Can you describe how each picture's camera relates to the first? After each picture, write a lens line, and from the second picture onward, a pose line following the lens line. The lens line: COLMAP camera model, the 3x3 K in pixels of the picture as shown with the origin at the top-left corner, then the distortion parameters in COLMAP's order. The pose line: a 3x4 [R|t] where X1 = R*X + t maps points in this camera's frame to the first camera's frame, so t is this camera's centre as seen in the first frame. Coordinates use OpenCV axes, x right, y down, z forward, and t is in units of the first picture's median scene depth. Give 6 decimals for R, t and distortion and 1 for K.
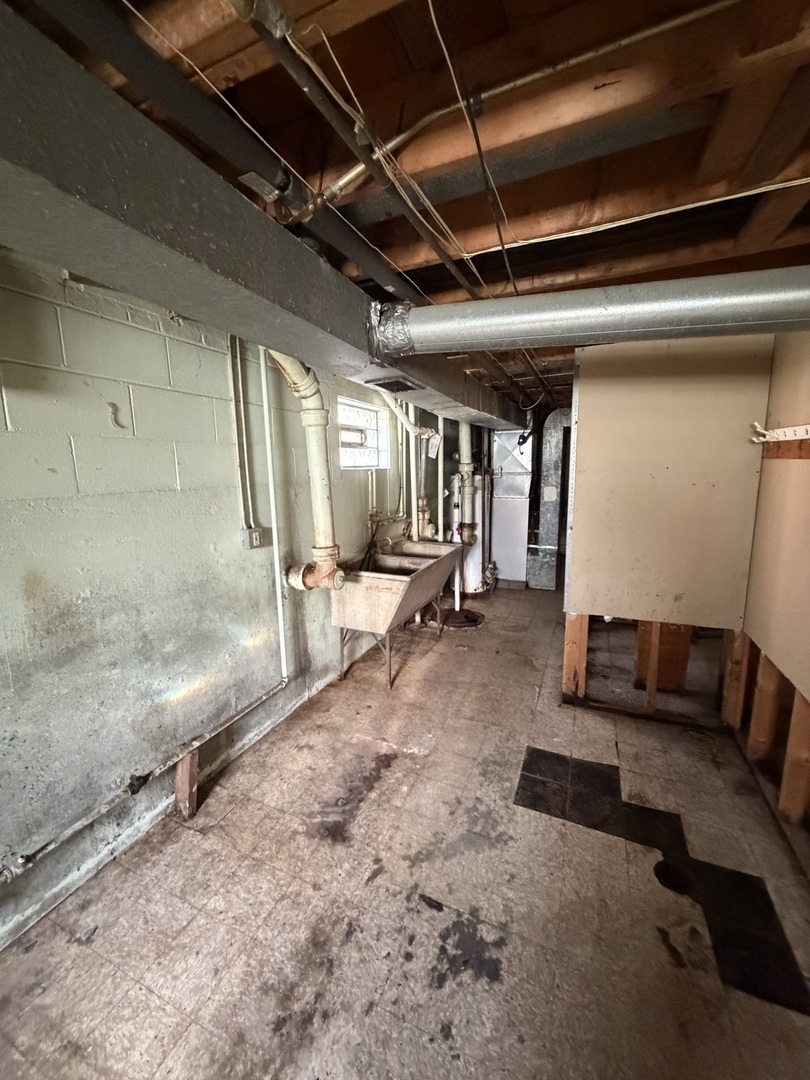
lens RADIAL K [[431.0, 0, 402.6], [0, 431.0, 535.4], [0, 0, 1]] dist [0.000372, 0.000155]
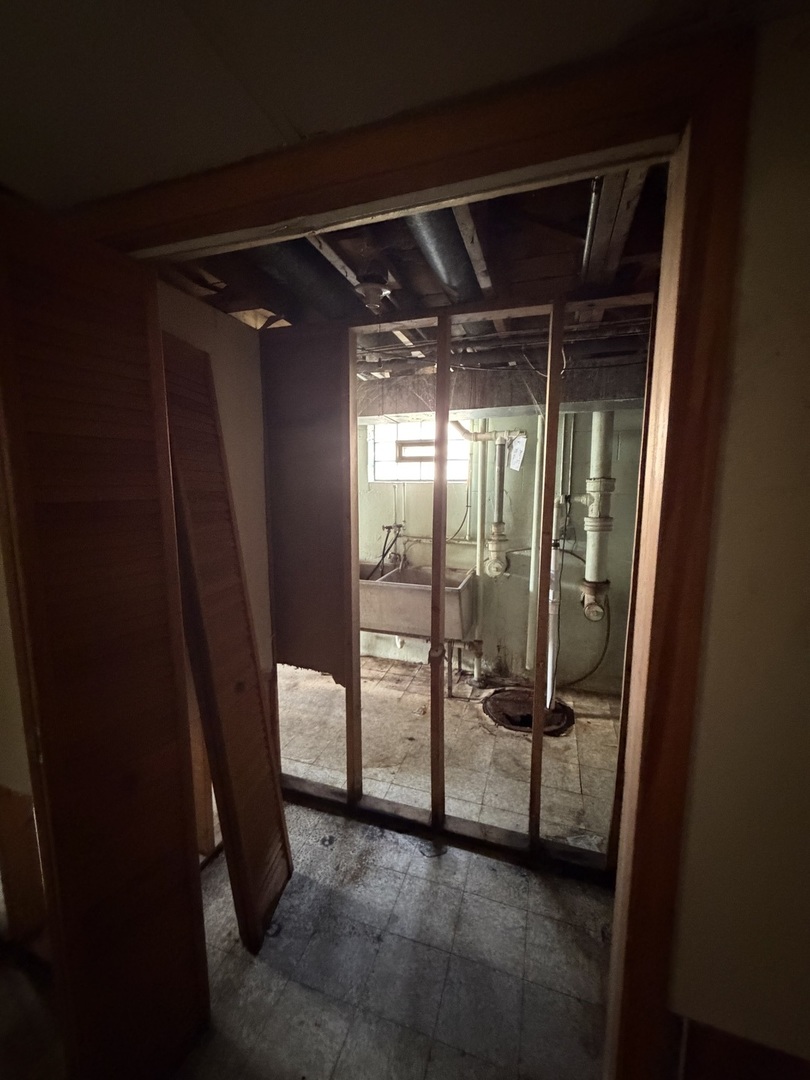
lens RADIAL K [[431.0, 0, 405.5], [0, 431.0, 539.9], [0, 0, 1]] dist [0.000372, 0.000155]
pose [[0.093020, 0.149959, -0.984307, 1.314235], [-0.167444, 0.976869, 0.133001, -0.223569], [0.981483, 0.152444, 0.115978, 1.276063]]
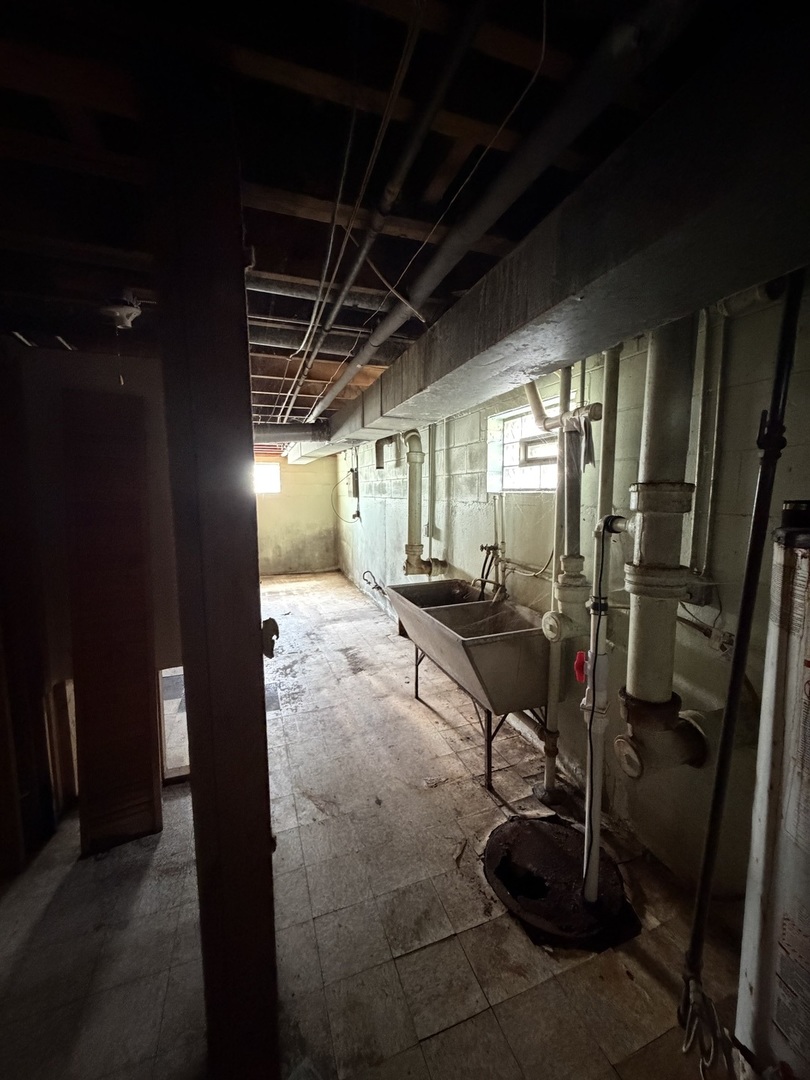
lens RADIAL K [[431.0, 0, 402.9], [0, 431.0, 539.4], [0, 0, 1]] dist [0.000372, 0.000155]
pose [[-0.724473, 0.102074, -0.681704, 0.847846], [-0.089203, 0.966775, 0.239558, -0.343692], [0.683507, 0.234364, -0.691297, 2.017650]]
